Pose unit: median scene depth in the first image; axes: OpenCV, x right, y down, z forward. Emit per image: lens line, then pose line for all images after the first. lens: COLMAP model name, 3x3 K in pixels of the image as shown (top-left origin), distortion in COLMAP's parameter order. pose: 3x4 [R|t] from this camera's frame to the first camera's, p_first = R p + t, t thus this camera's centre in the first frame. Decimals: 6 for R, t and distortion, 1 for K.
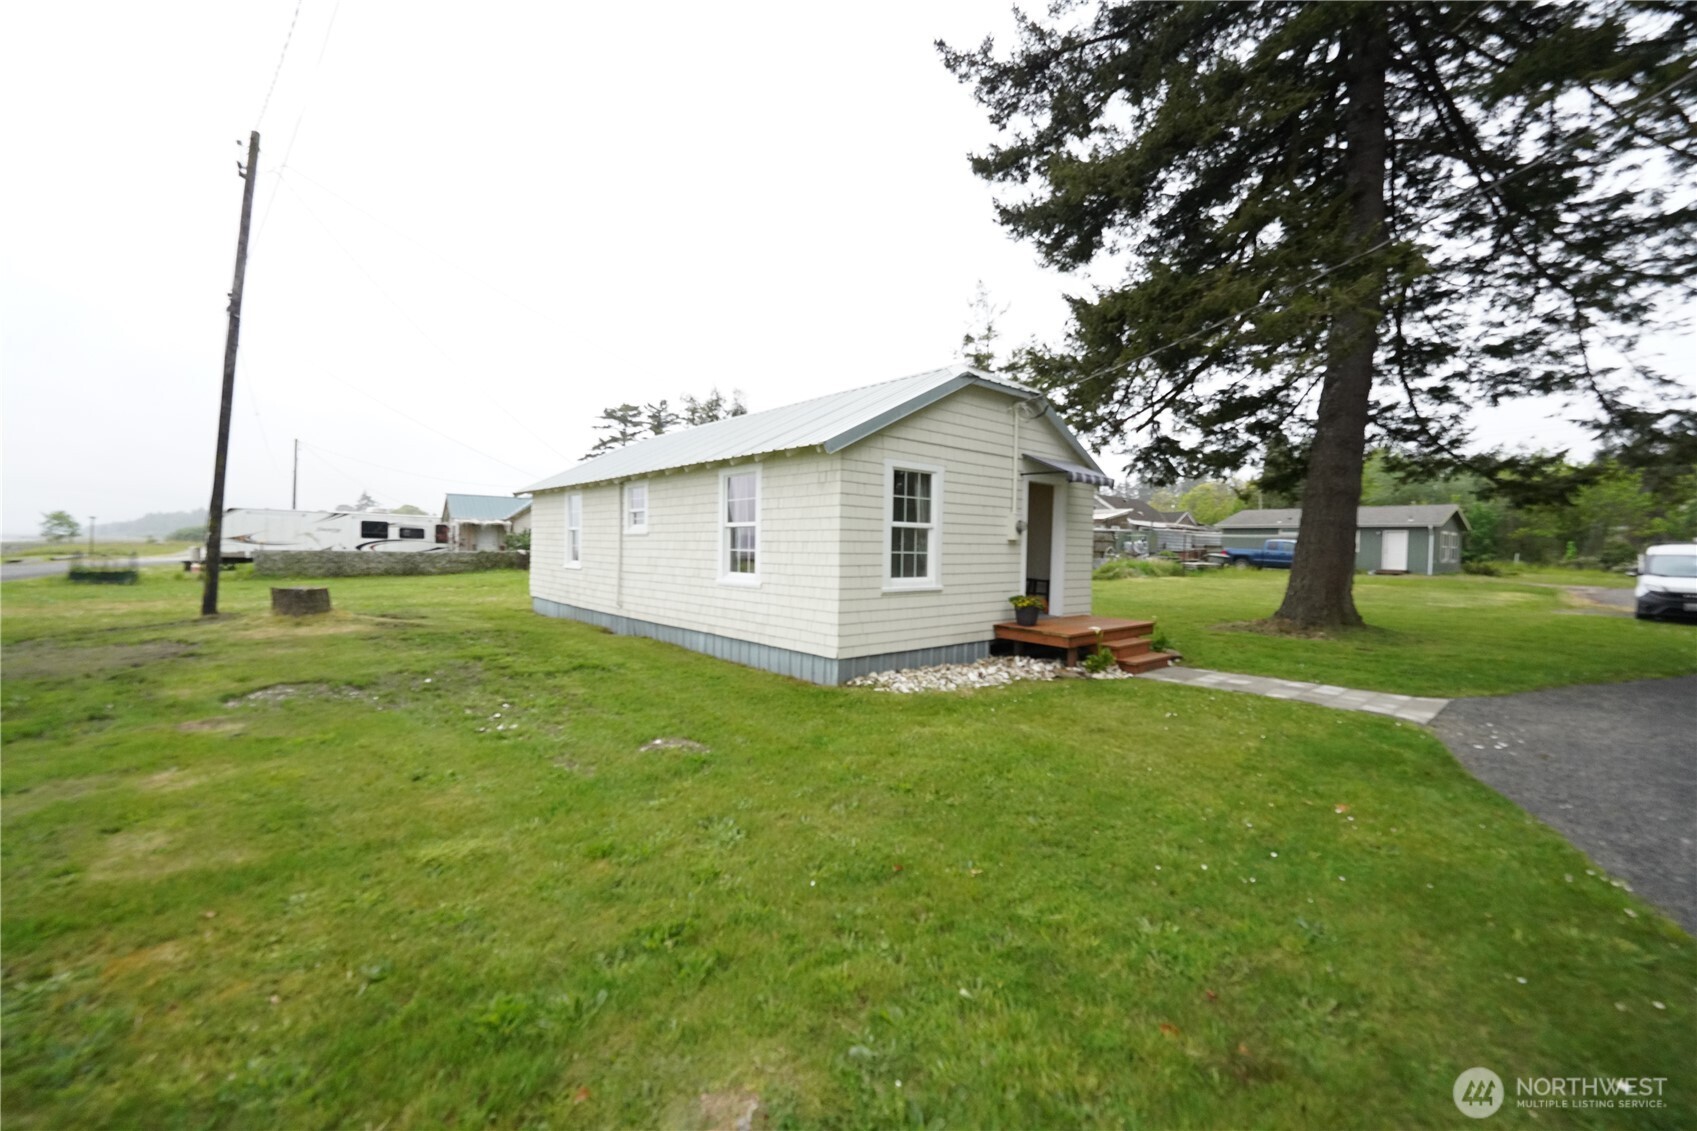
lens RADIAL K [[681.6, 0, 855.7], [0, 681.6, 566.1], [0, 0, 1]] dist [-0.008994, -0.001970]
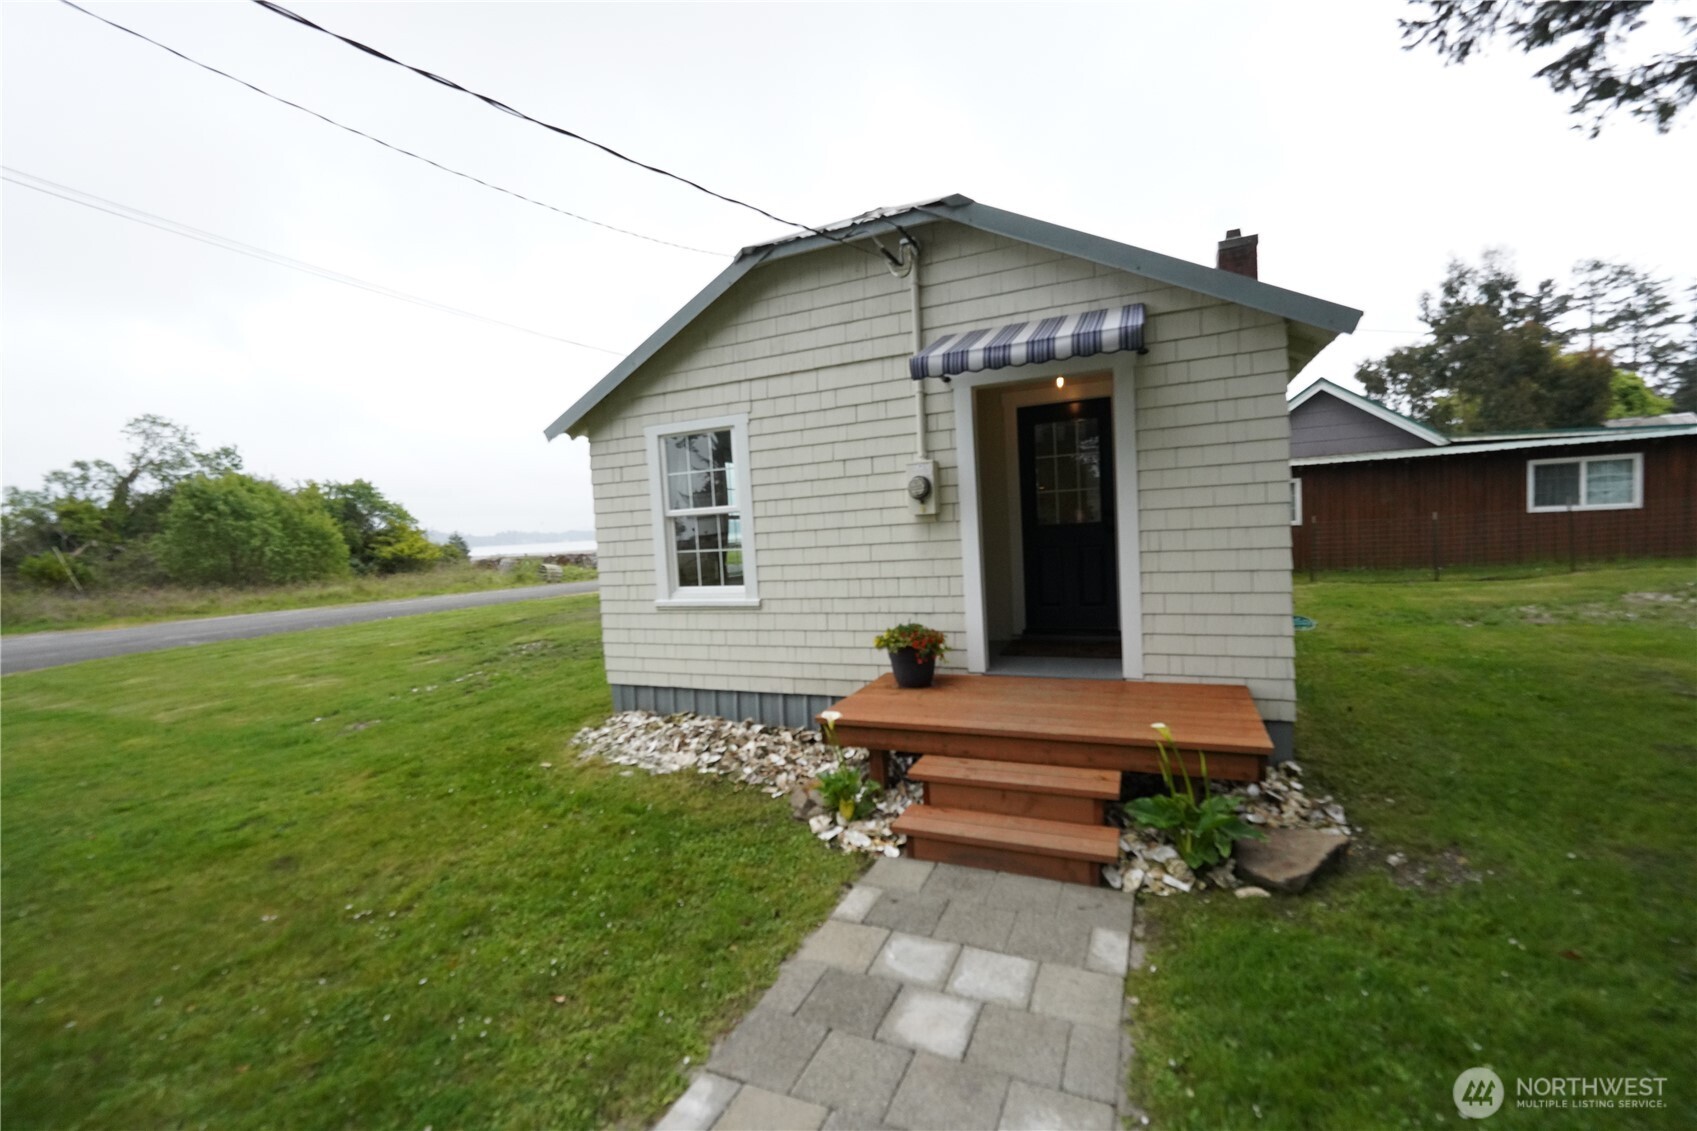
lens RADIAL K [[681.6, 0, 855.7], [0, 681.6, 566.1], [0, 0, 1]] dist [-0.008994, -0.001970]
pose [[0.416571, 0.012548, -0.909017, 0.778726], [0.038744, 0.998751, 0.031541, -0.020355], [0.908277, -0.048358, 0.415564, 0.849571]]
